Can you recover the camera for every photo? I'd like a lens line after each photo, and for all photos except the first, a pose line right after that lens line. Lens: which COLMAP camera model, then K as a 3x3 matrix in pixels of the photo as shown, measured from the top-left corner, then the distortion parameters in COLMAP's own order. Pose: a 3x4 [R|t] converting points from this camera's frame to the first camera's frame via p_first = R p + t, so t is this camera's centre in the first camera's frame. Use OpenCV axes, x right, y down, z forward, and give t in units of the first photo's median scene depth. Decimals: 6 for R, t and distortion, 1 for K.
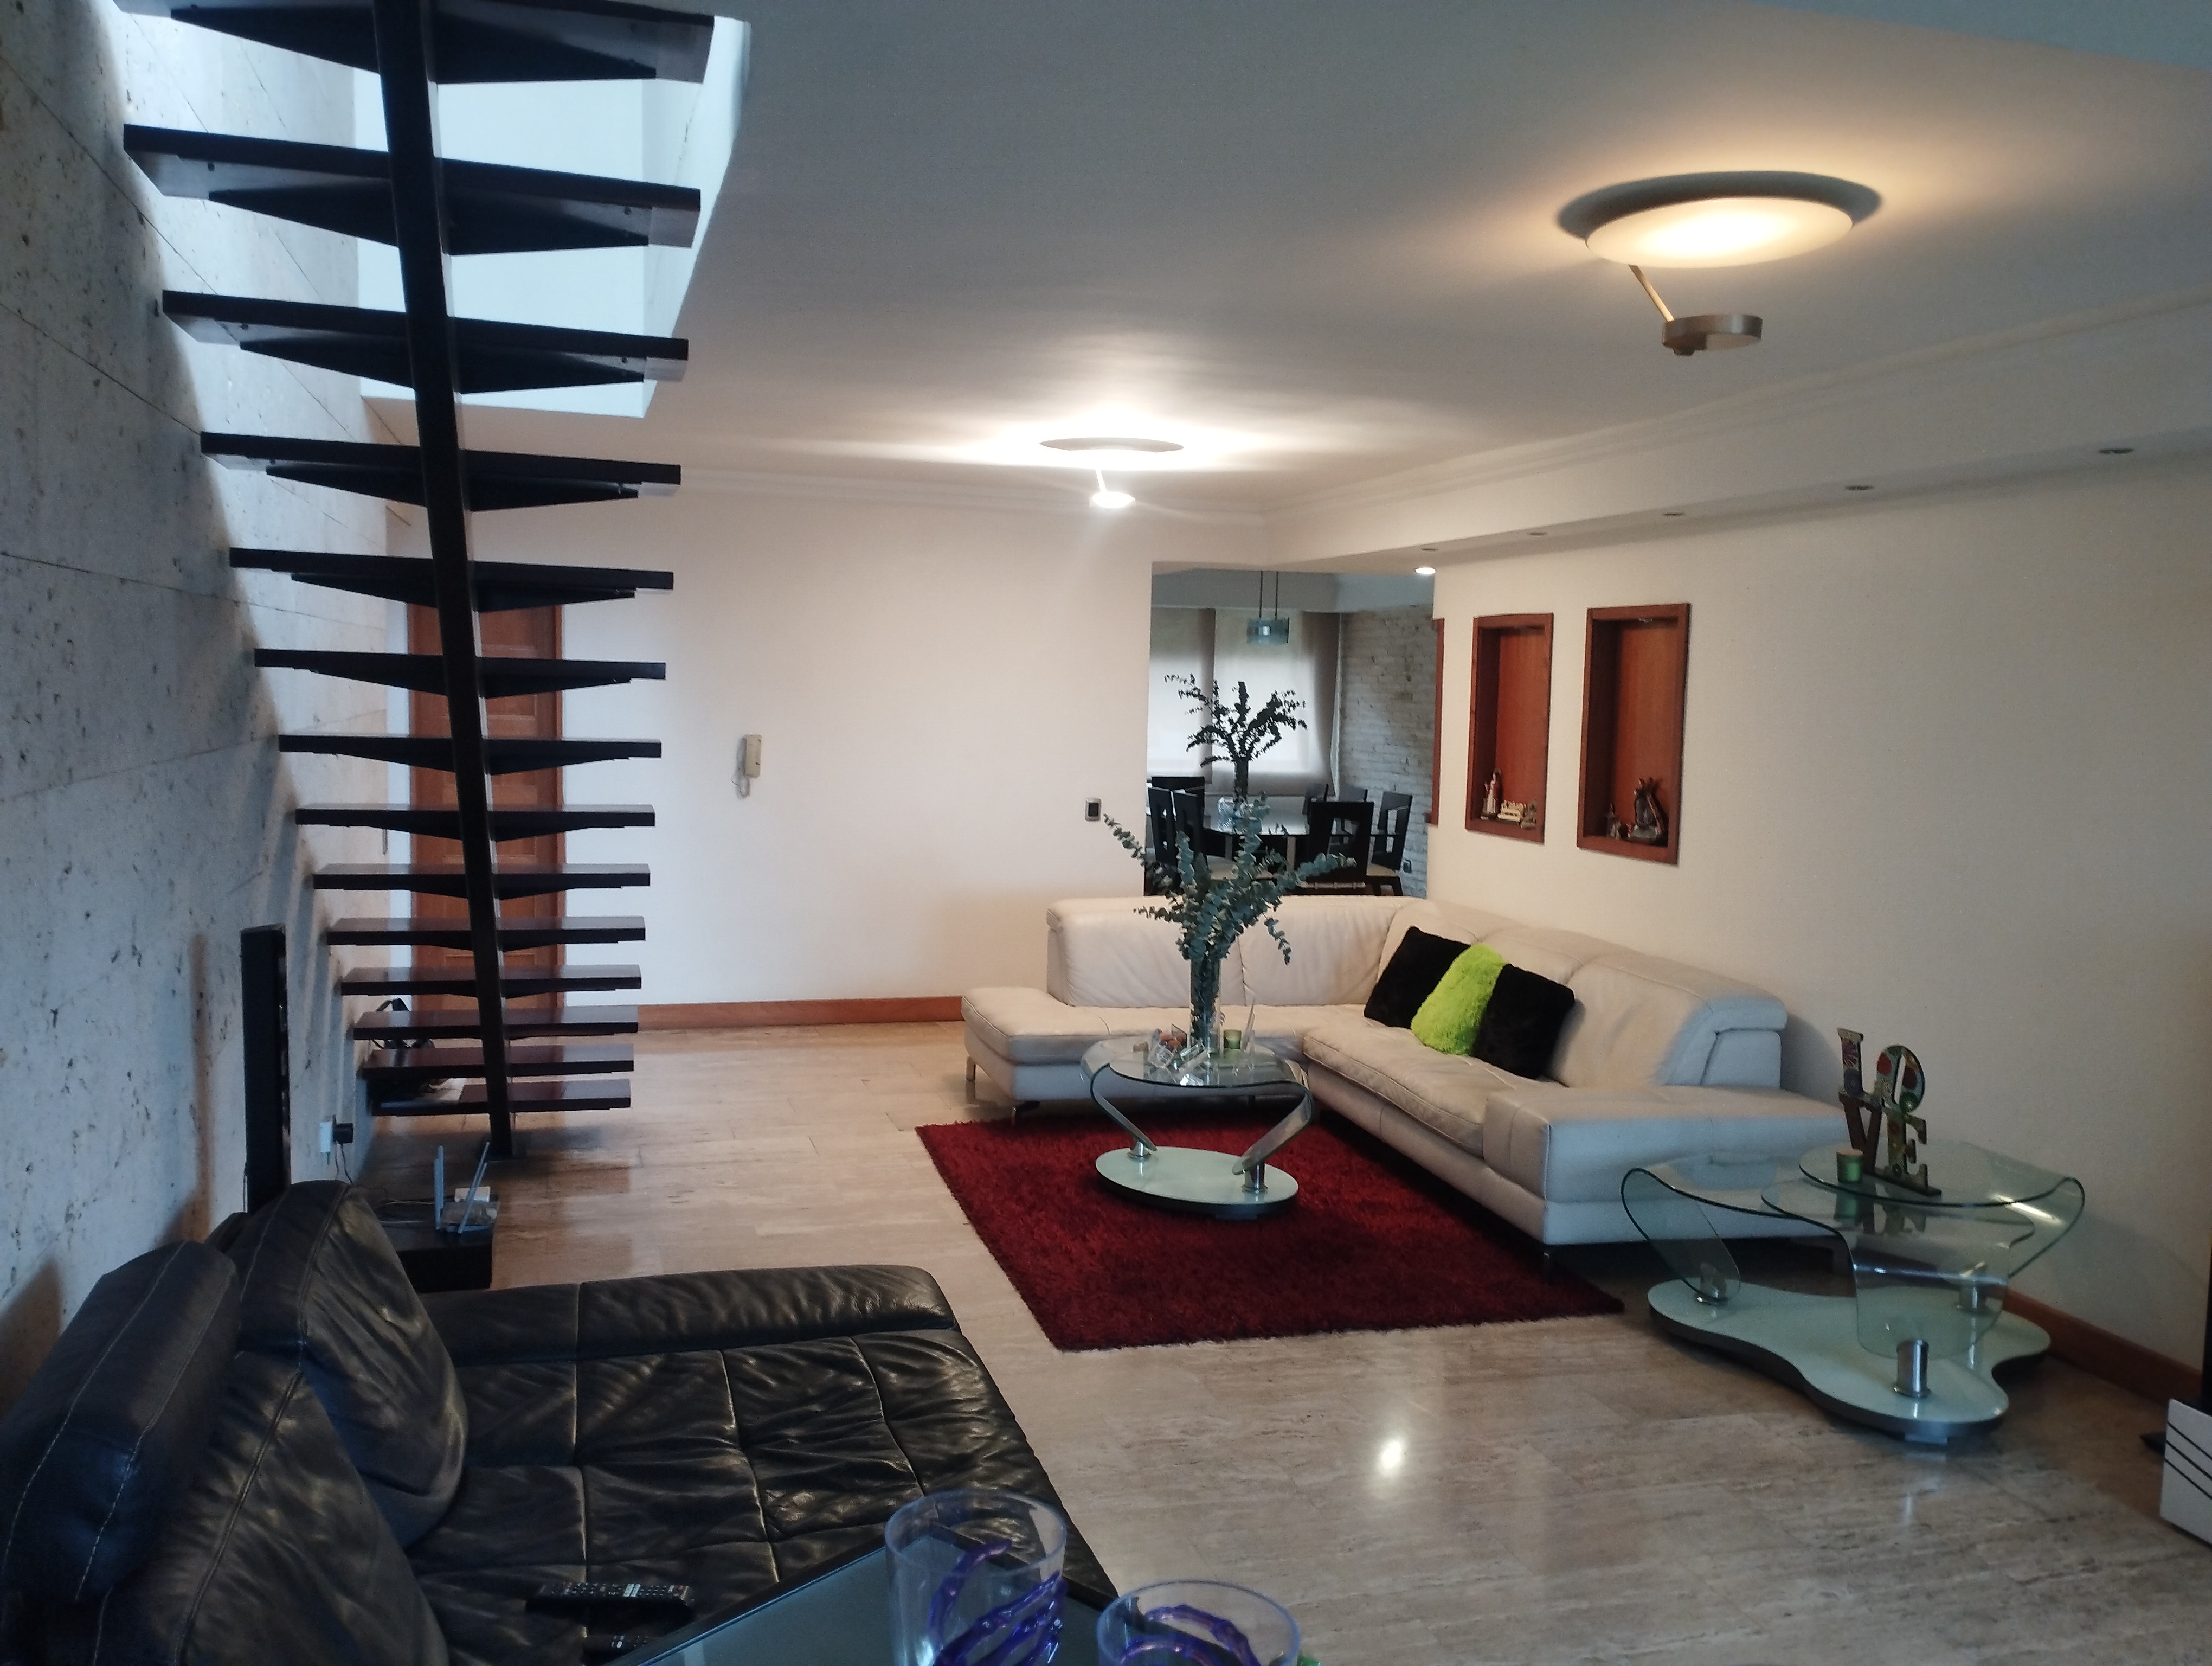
lens RADIAL K [[1807.2, 0, 1103.7], [0, 1807.2, 829.5], [0, 0, 1]] dist [0.085751, -0.094935]
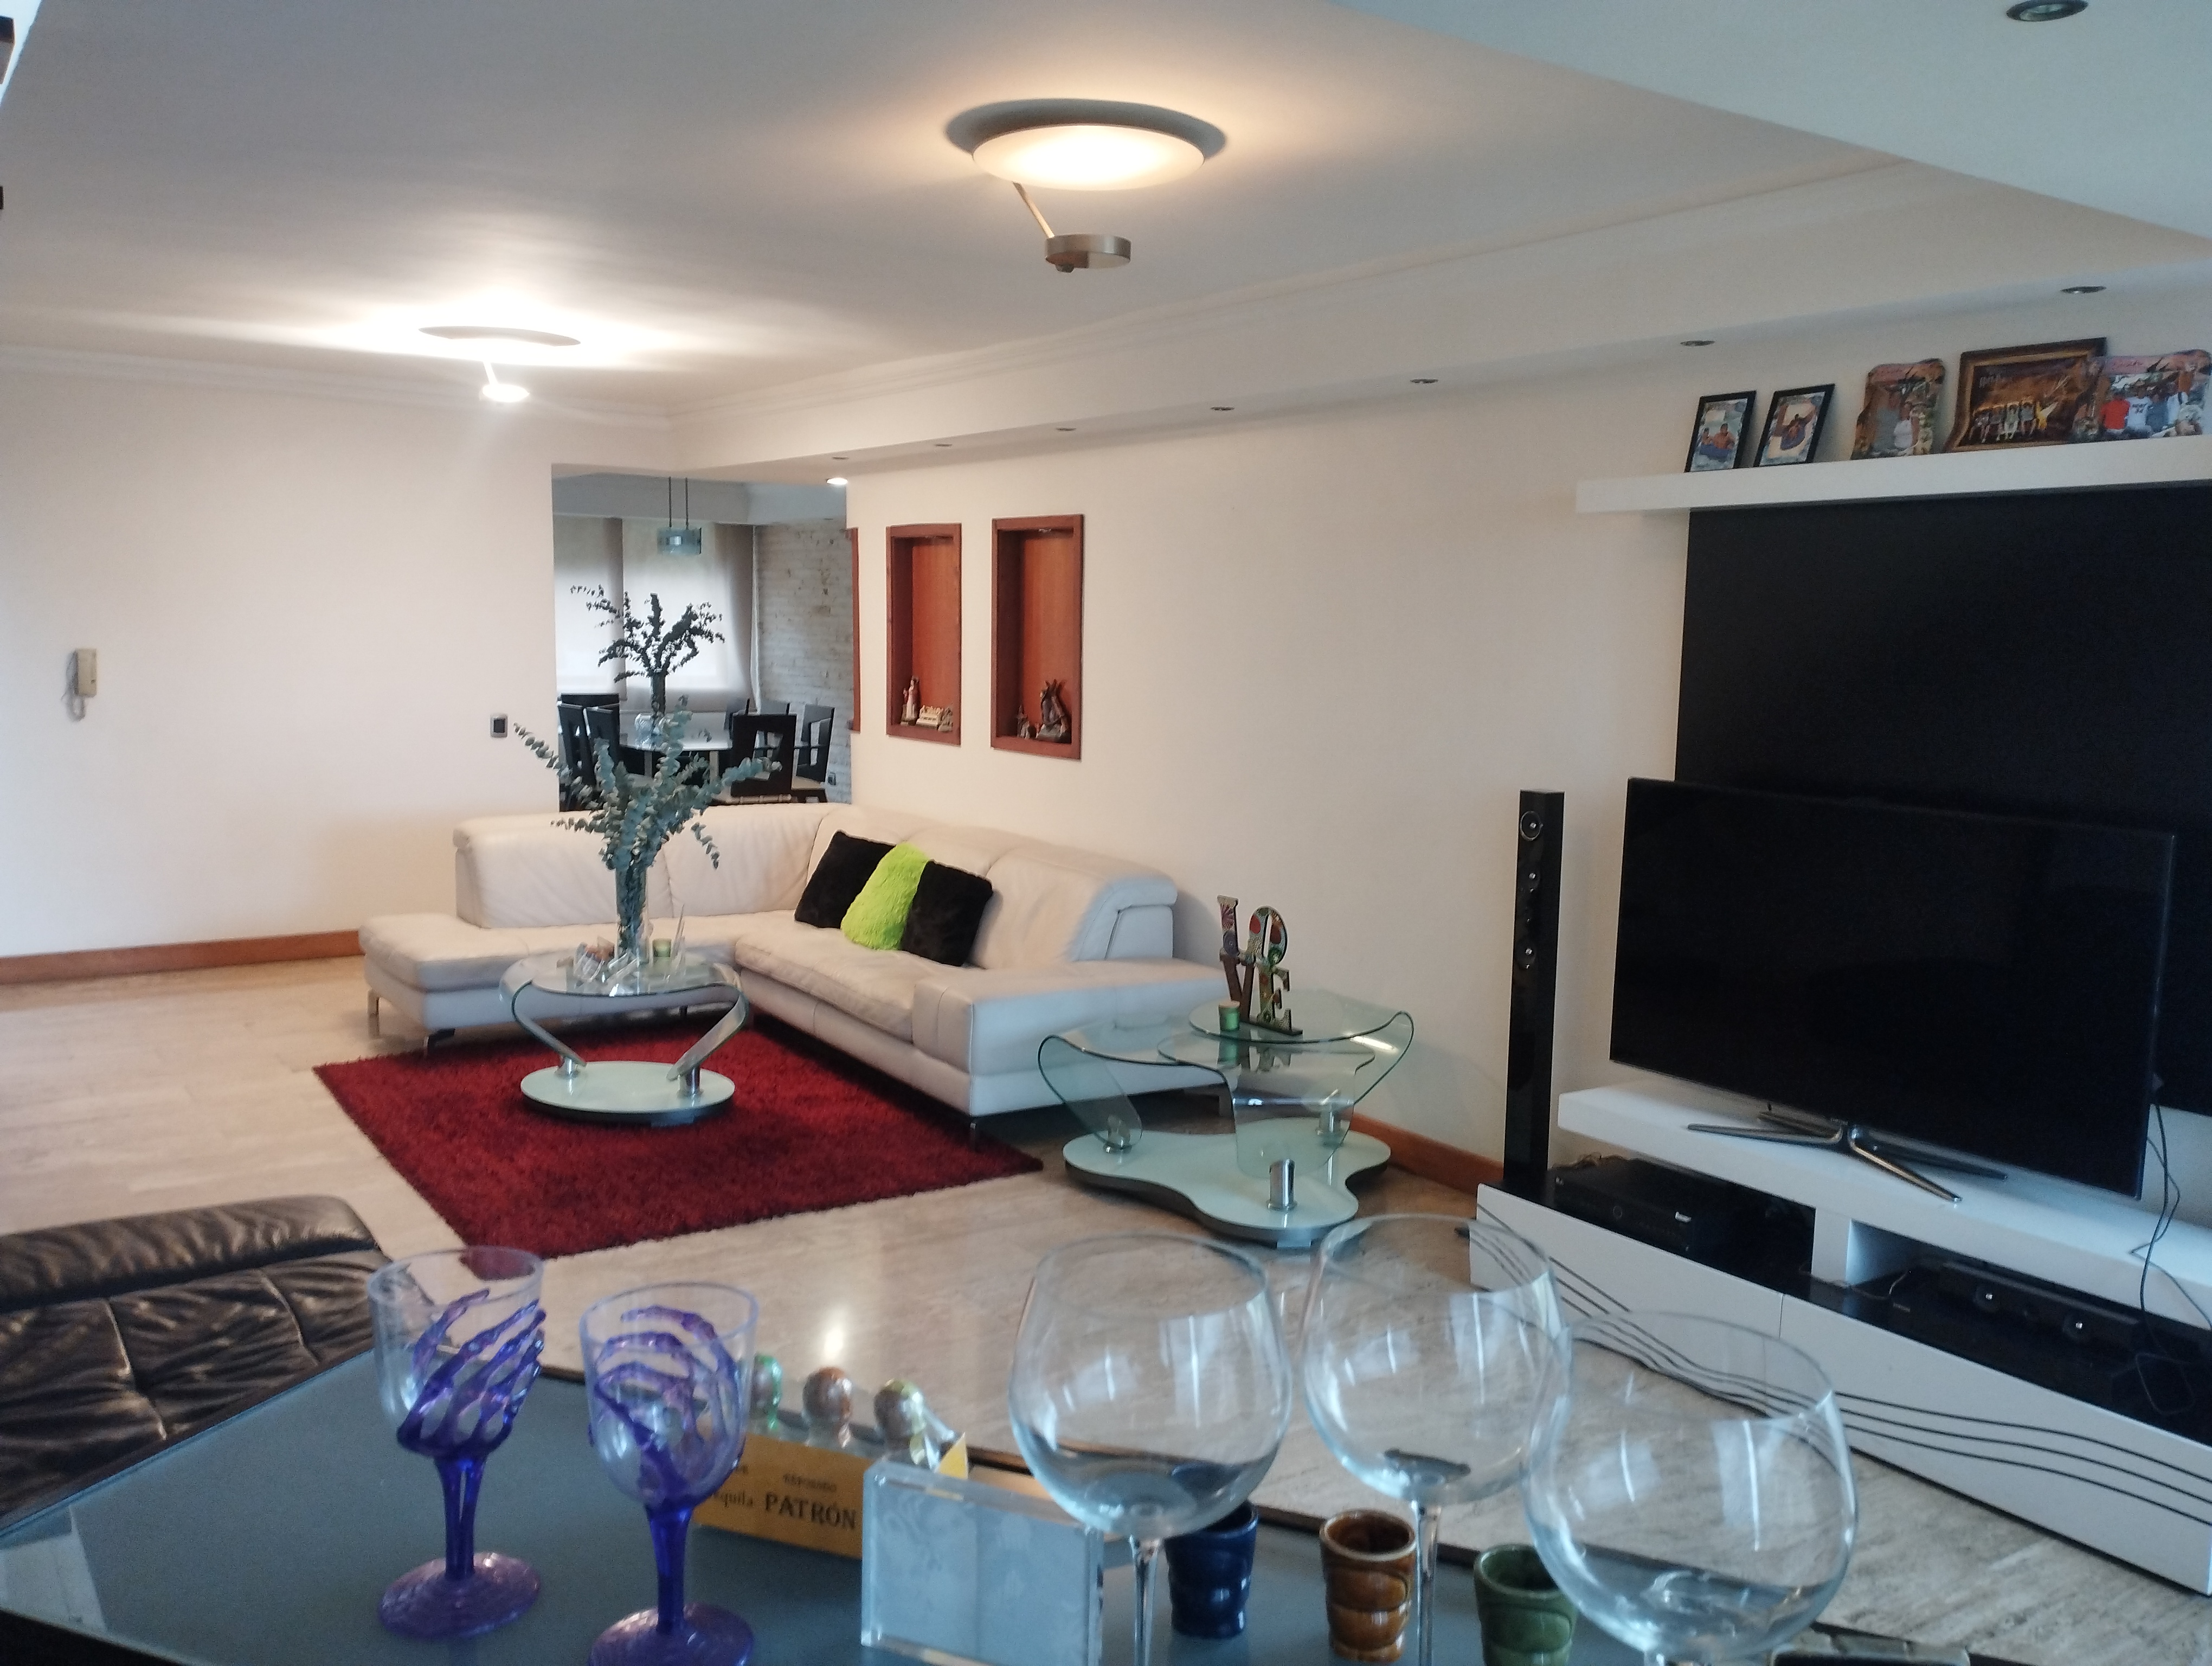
lens RADIAL K [[1807.2, 0, 1114.3], [0, 1807.2, 840.5], [0, 0, 1]] dist [0.085751, -0.094935]
pose [[0.948491, -0.044325, 0.313689, -0.003826], [0.028571, 0.998097, 0.054645, 0.010098], [-0.315515, -0.042868, 0.947952, -0.024068]]
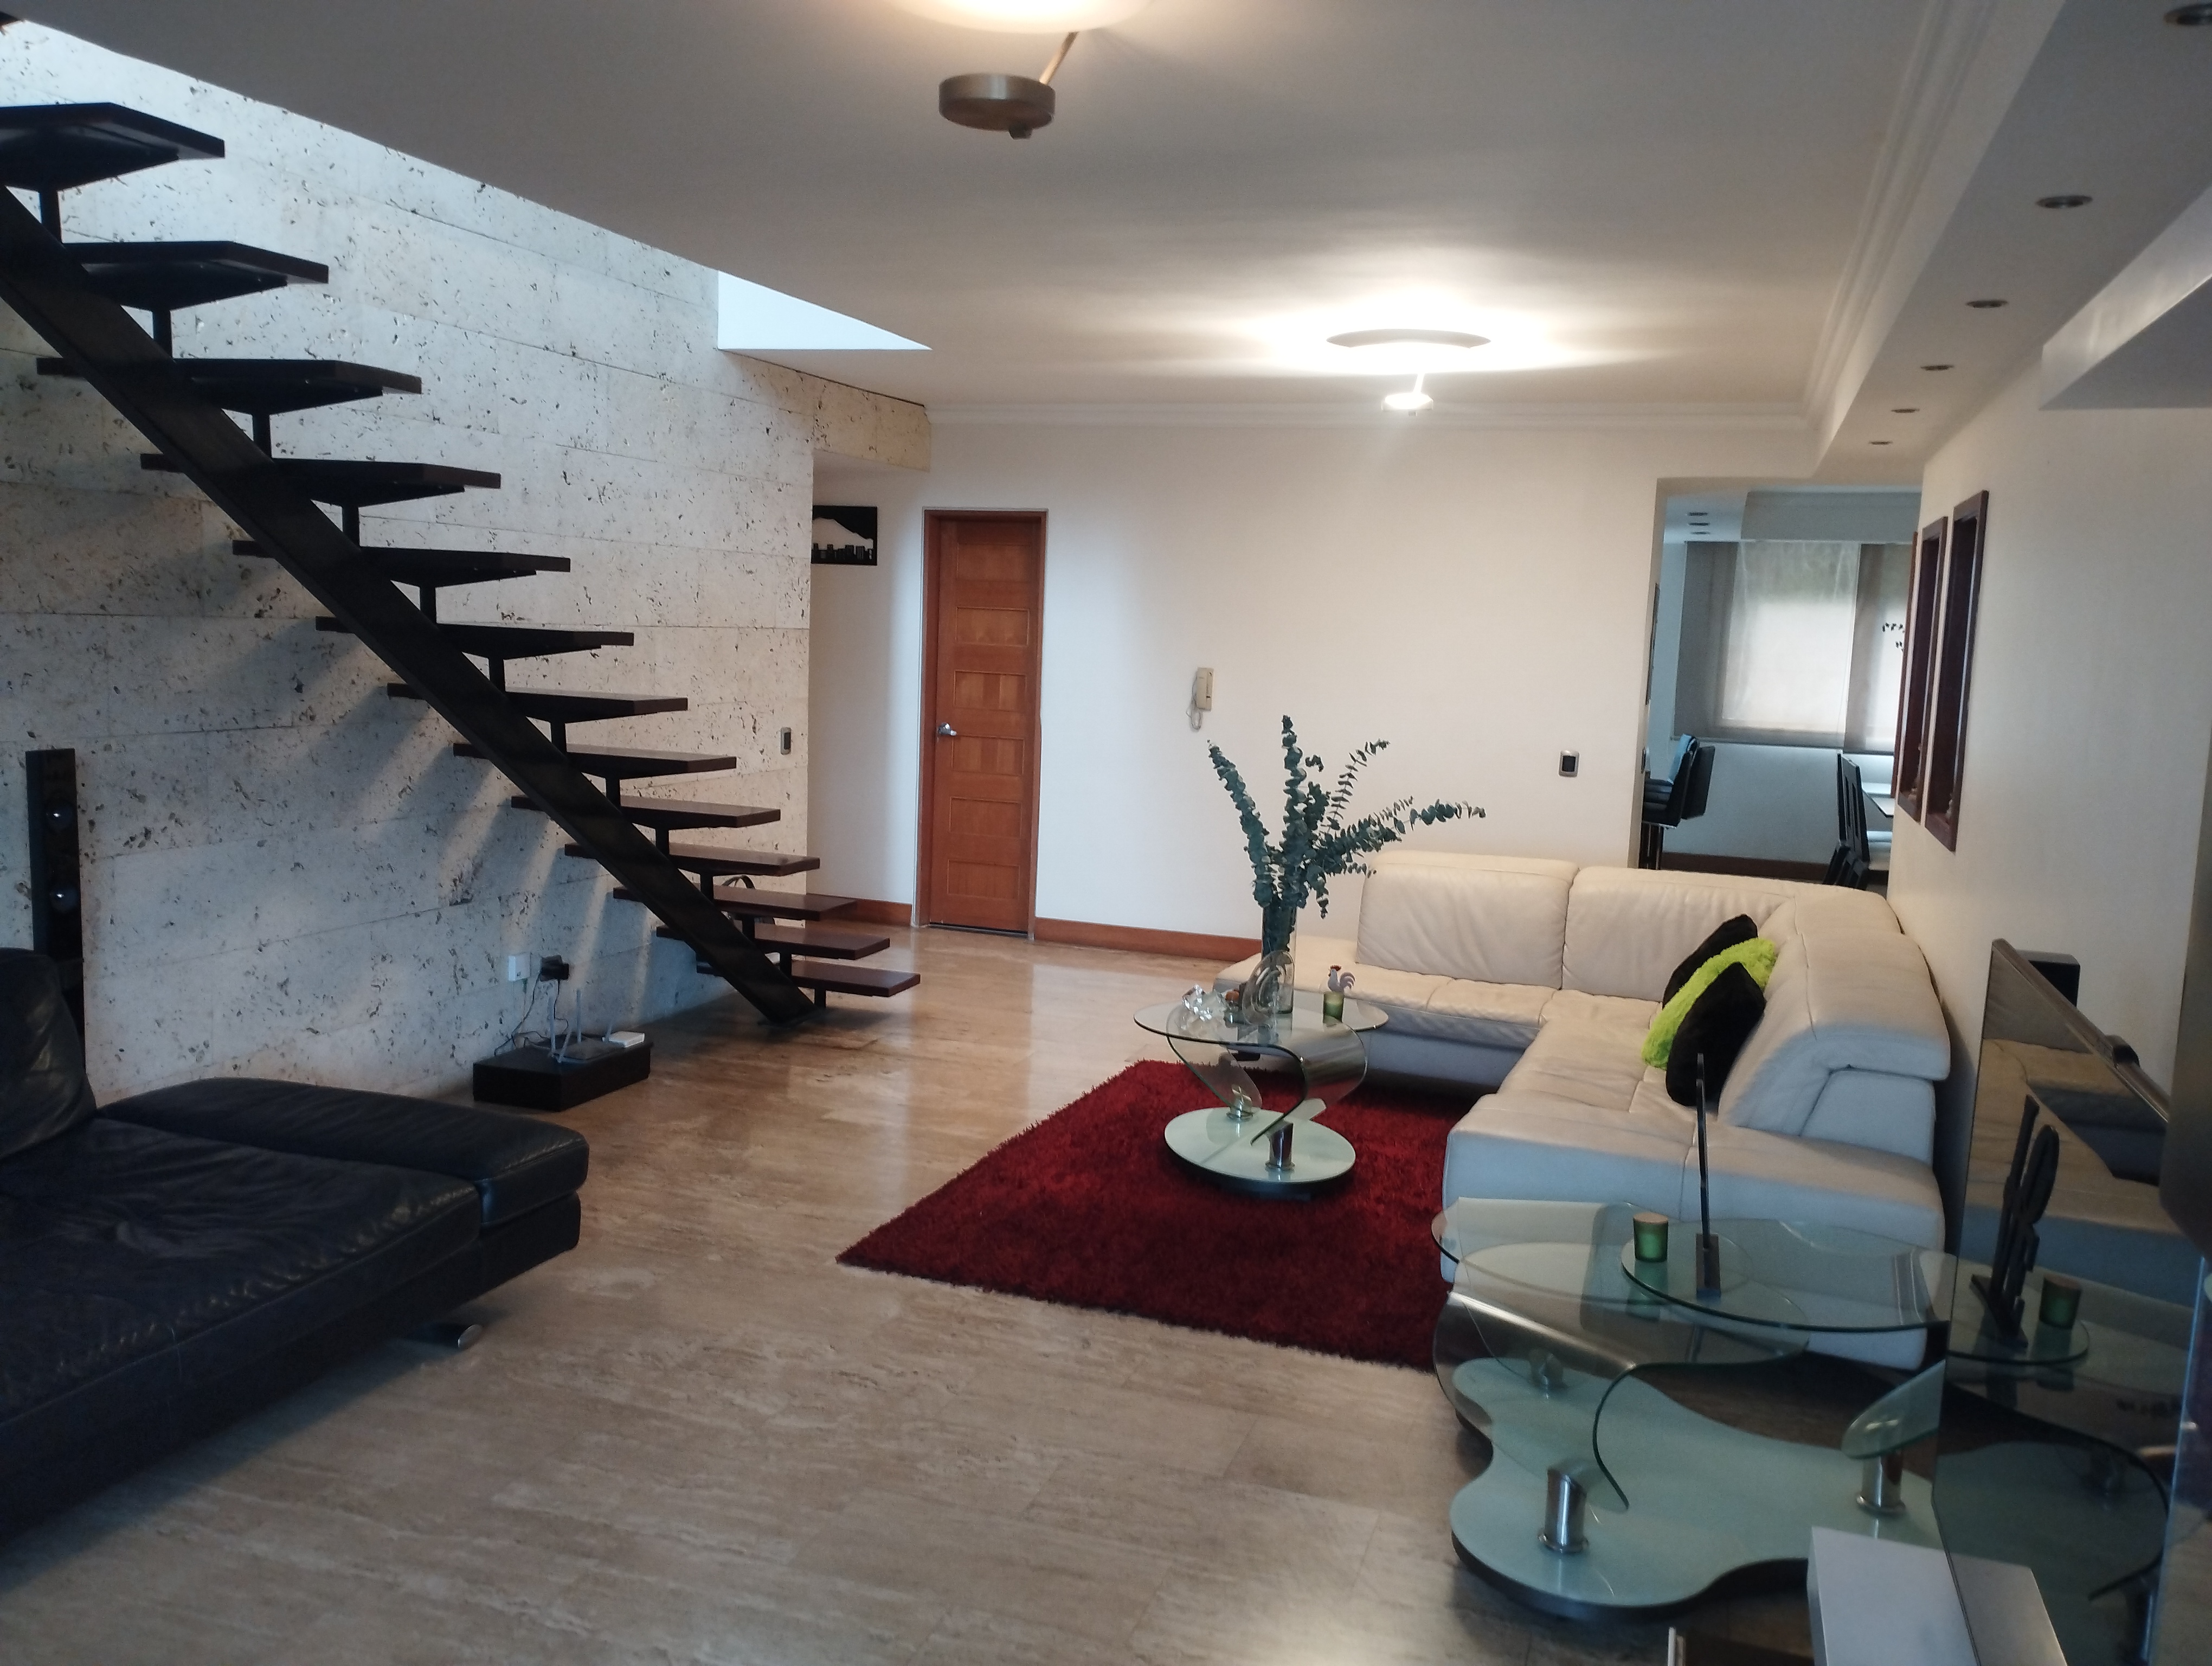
lens RADIAL K [[1807.2, 0, 1107.0], [0, 1807.2, 834.3], [0, 0, 1]] dist [0.085751, -0.094935]
pose [[0.819024, 0.077606, -0.568487, 0.525229], [-0.068282, 0.996953, 0.037723, 0.008759], [0.569682, 0.007921, 0.821827, 0.229747]]
